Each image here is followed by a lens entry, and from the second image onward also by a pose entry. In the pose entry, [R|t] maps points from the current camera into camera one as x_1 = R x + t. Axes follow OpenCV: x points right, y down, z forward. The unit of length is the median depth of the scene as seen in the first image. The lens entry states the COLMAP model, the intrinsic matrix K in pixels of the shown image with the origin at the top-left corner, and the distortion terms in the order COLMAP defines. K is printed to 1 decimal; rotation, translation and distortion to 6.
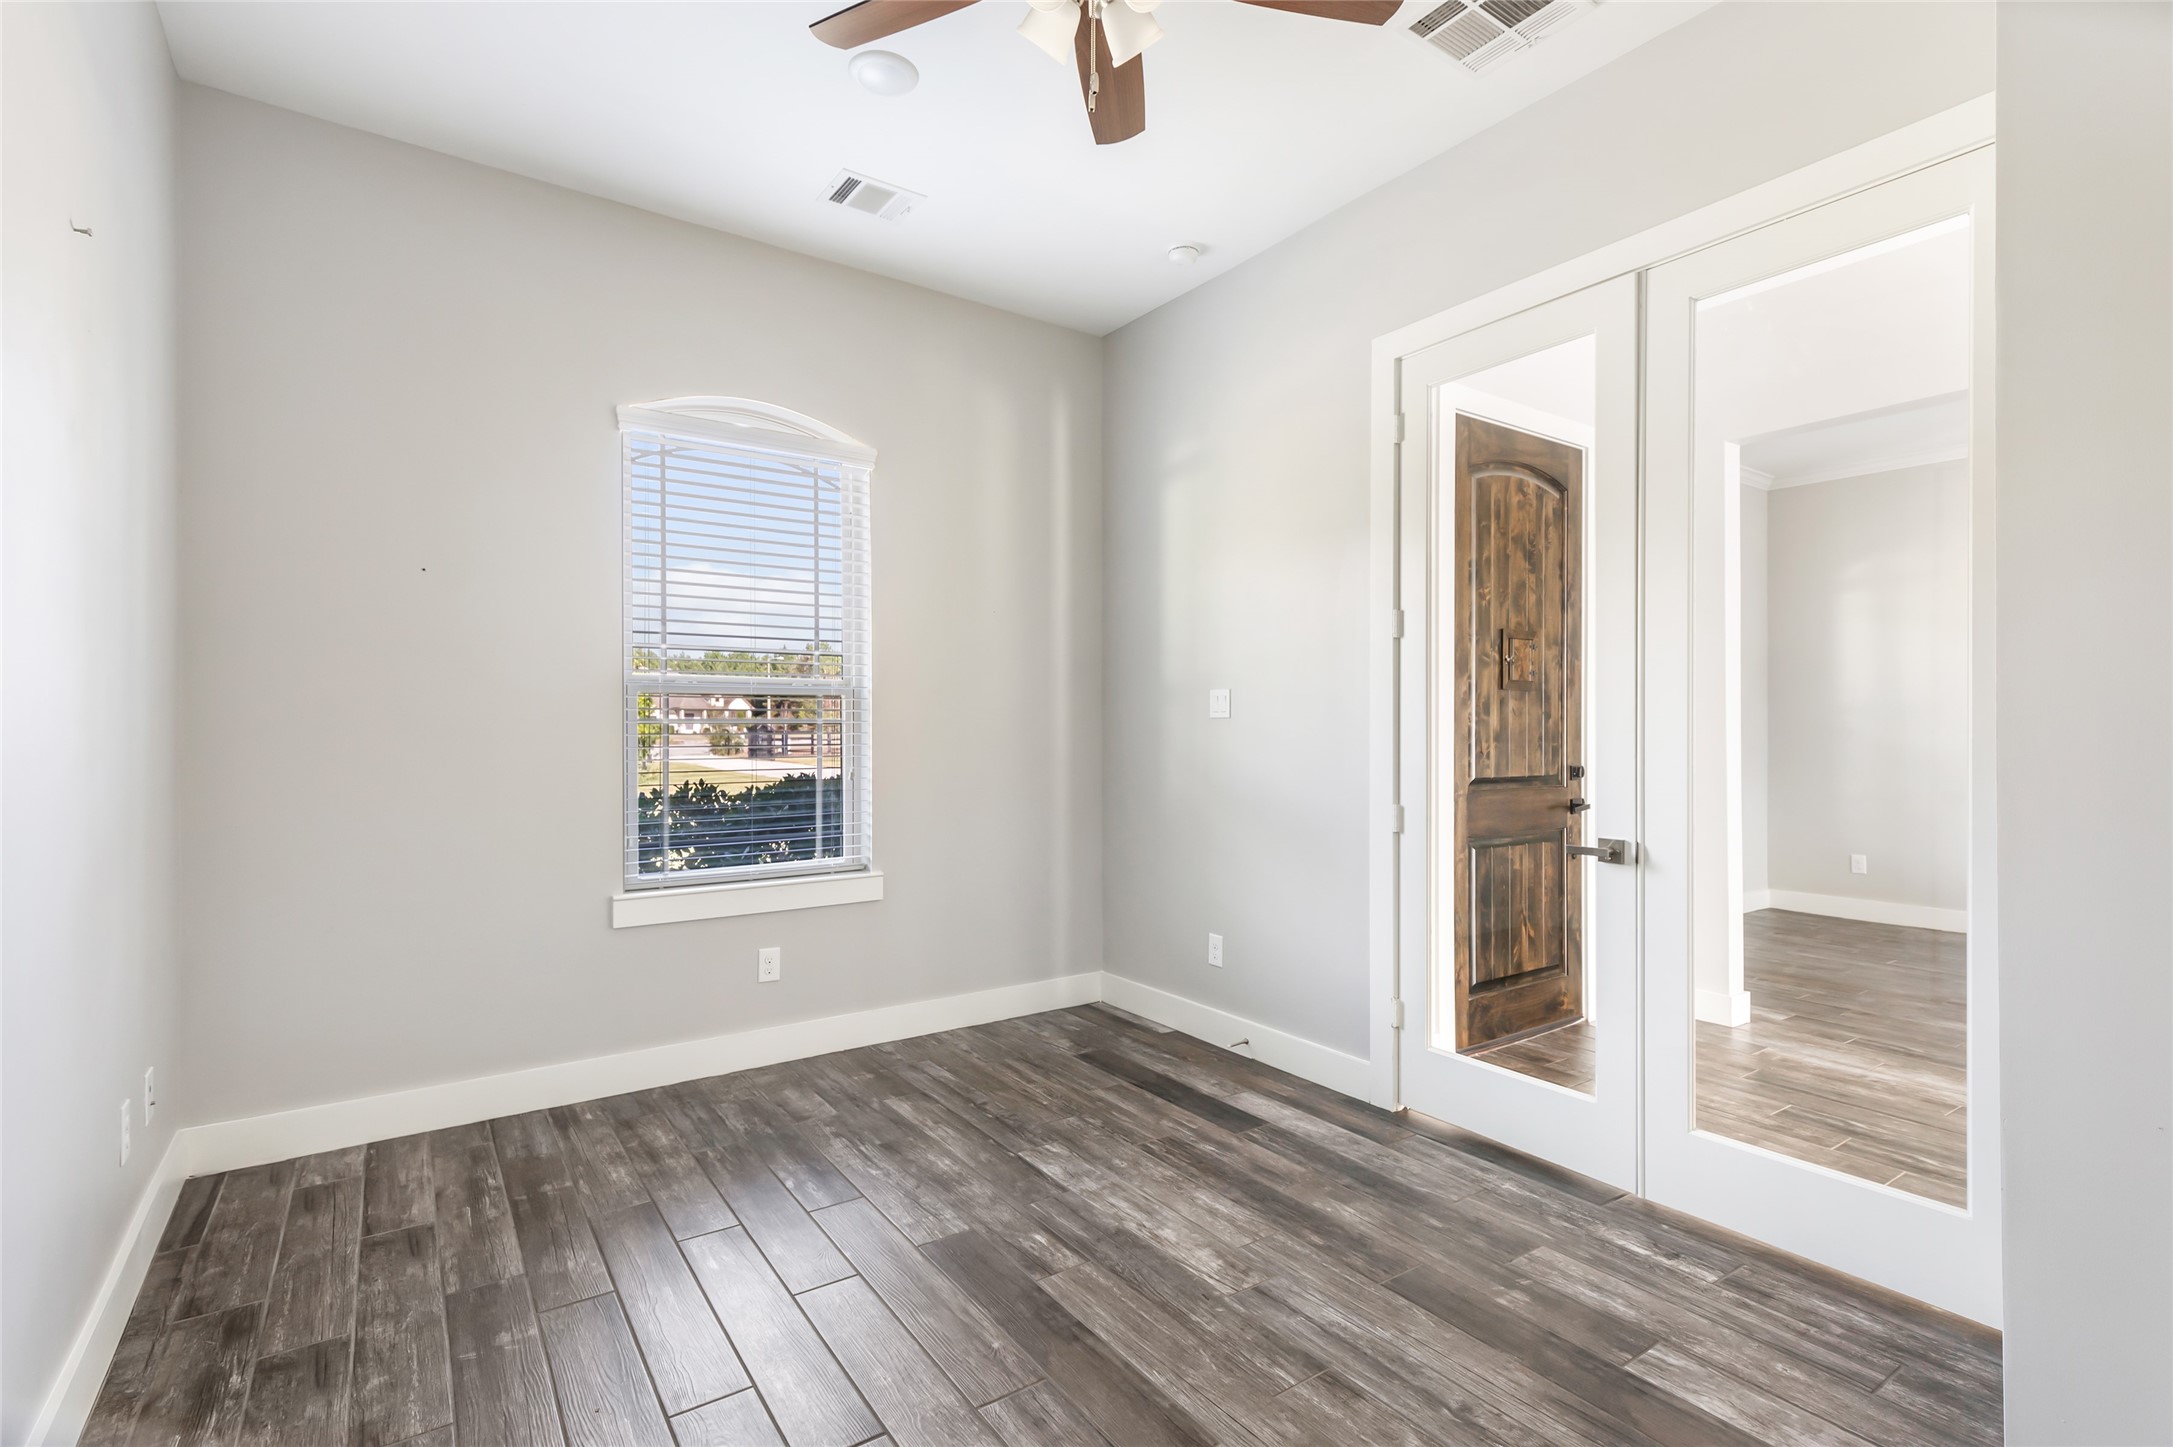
lens RADIAL K [[1010.4, 0, 1089.2], [0, 1010.4, 723.3], [0, 0, 1]] dist [0.007483, 0.000350]
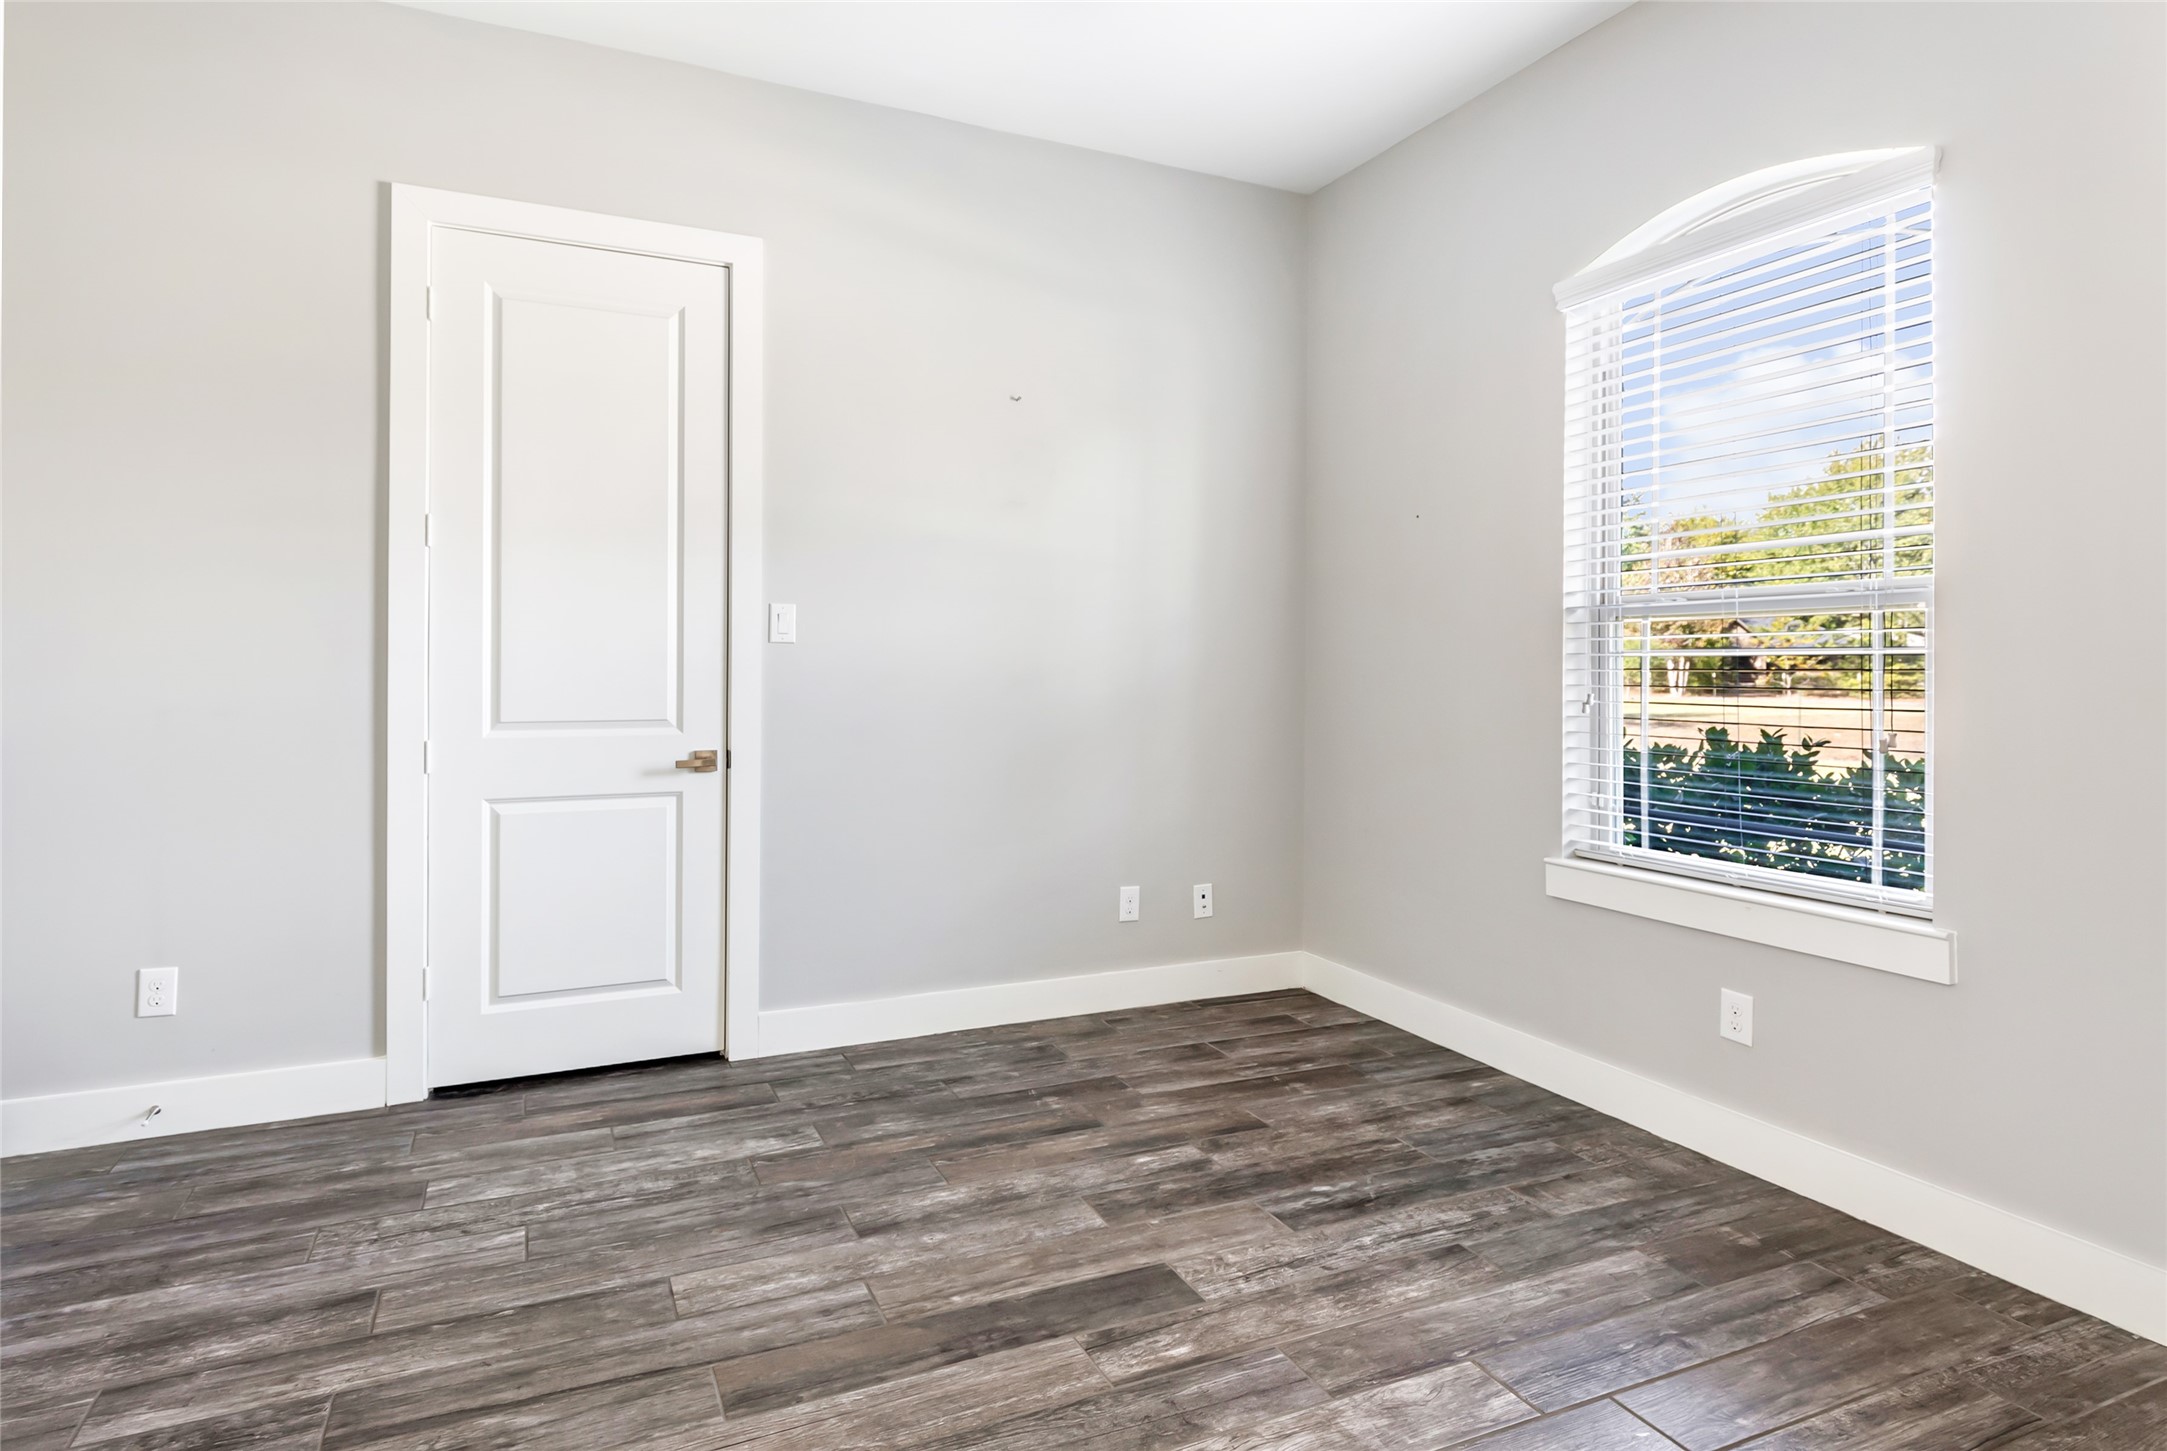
lens RADIAL K [[1183.9, 0, 1060.5], [0, 1183.9, 677.8], [0, 0, 1]] dist [-0.000671, 0.002777]
pose [[-0.209995, 0.011012, -0.977640, 0.663554], [-0.000459, 0.999935, 0.011362, 0.008952], [0.977702, 0.002834, -0.209976, 0.904138]]
